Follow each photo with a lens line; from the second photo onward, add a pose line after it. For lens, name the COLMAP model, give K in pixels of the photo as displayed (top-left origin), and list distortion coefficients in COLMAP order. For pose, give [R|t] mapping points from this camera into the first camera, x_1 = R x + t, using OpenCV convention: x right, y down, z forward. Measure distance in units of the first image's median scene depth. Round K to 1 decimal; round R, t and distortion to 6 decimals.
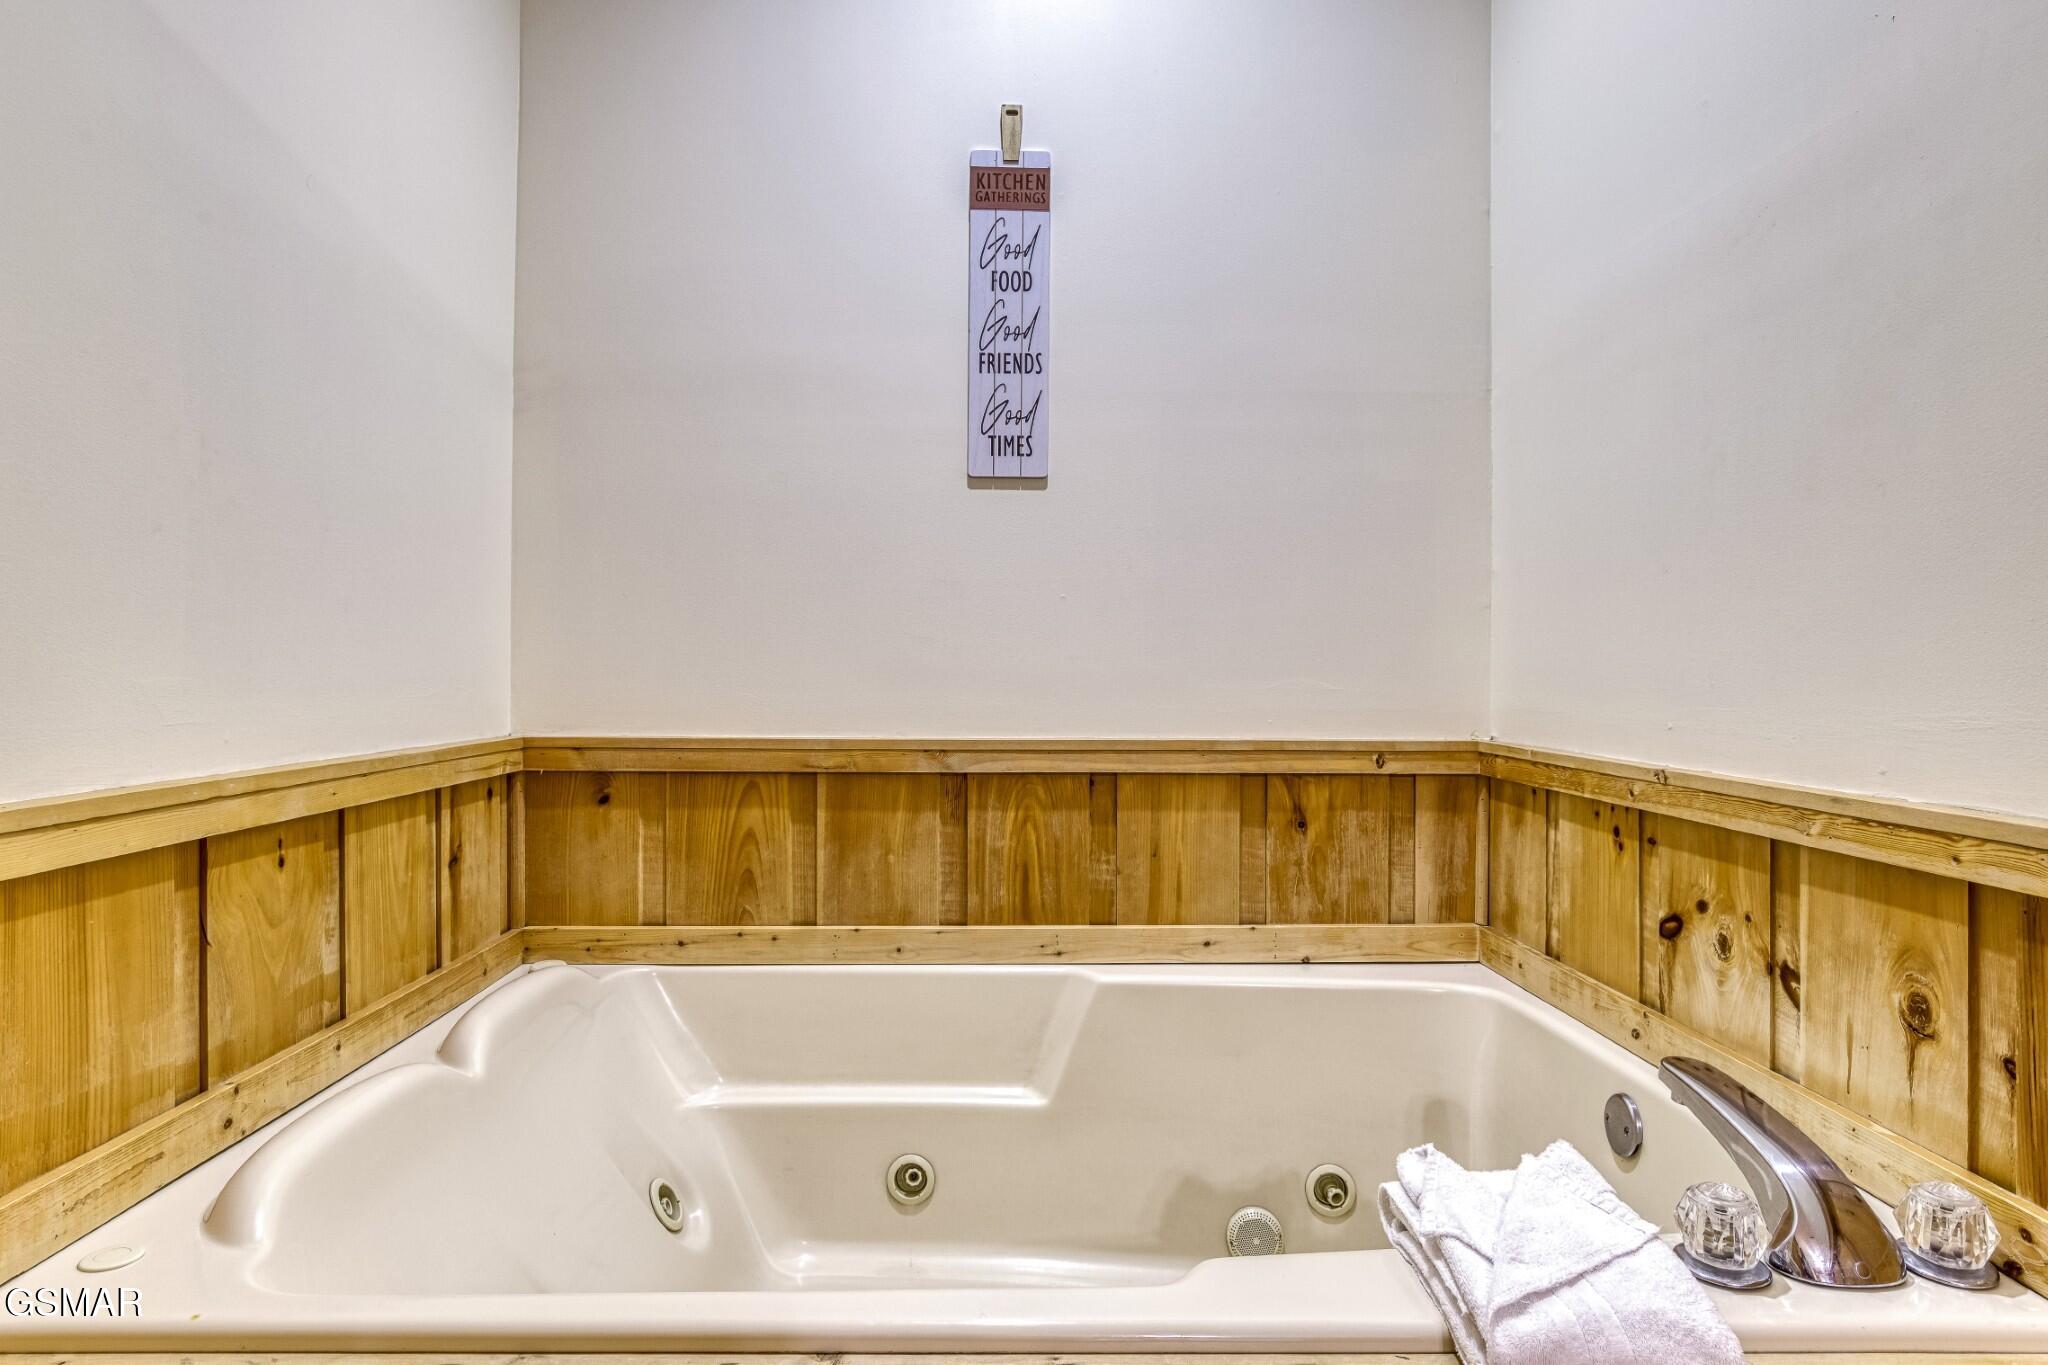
lens RADIAL K [[1102.6, 0, 1024.9], [0, 1102.6, 684.6], [0, 0, 1]] dist [-0.001663, 0.001385]
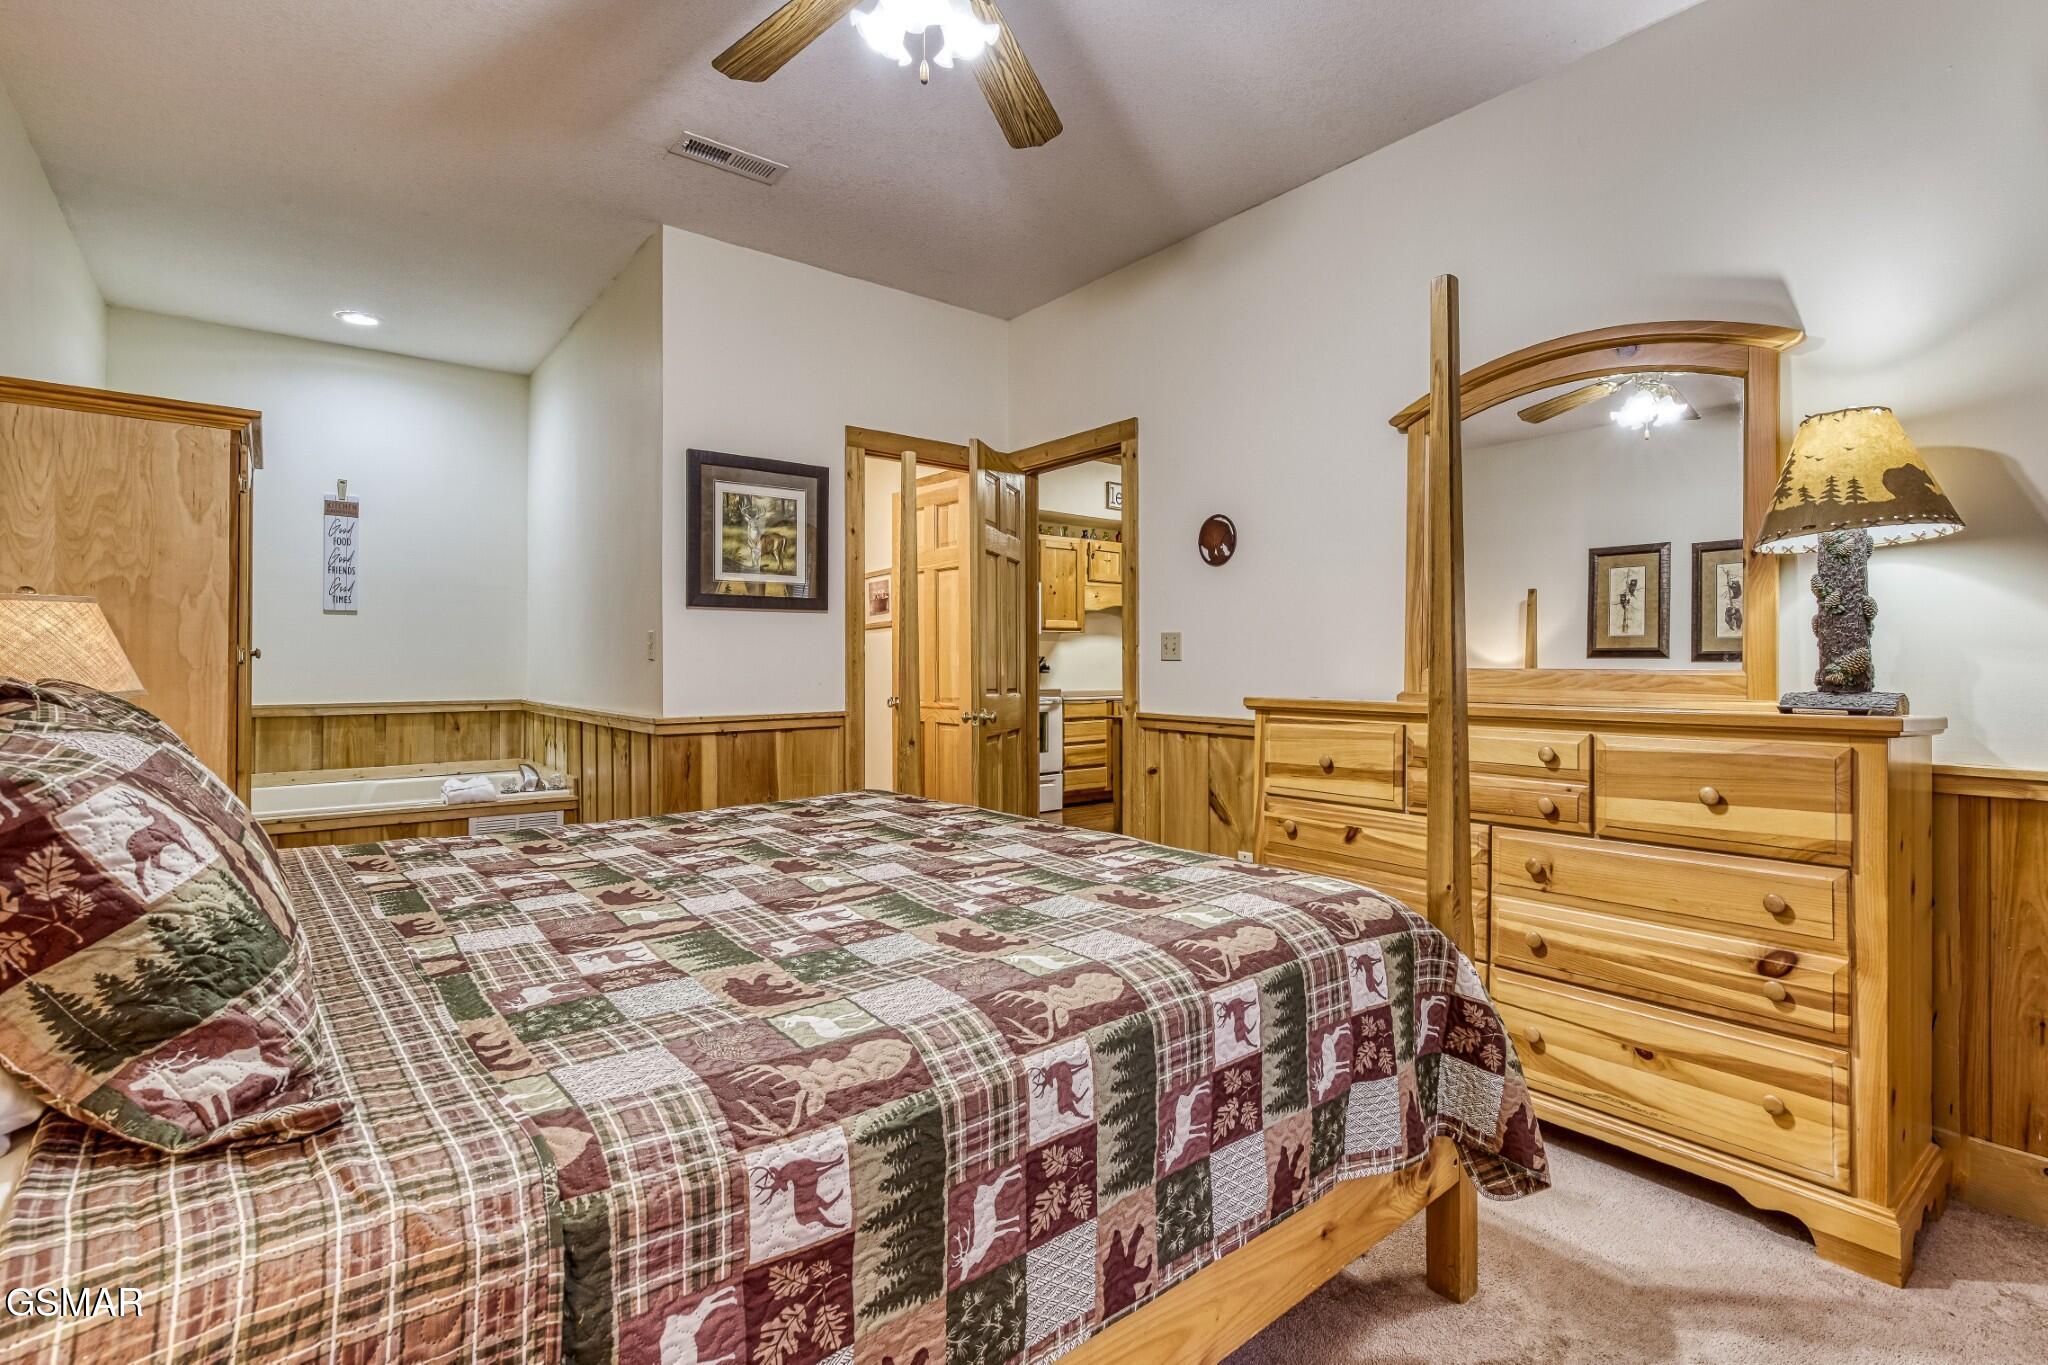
lens RADIAL K [[994.1, 0, 1023.3], [0, 994.1, 665.5], [0, 0, 1]] dist [-0.014712, -0.001399]
pose [[0.775782, -0.002898, 0.630995, -0.169272], [-0.001070, 0.999982, 0.005908, -0.042255], [-0.631001, -0.005259, 0.775764, -1.378549]]
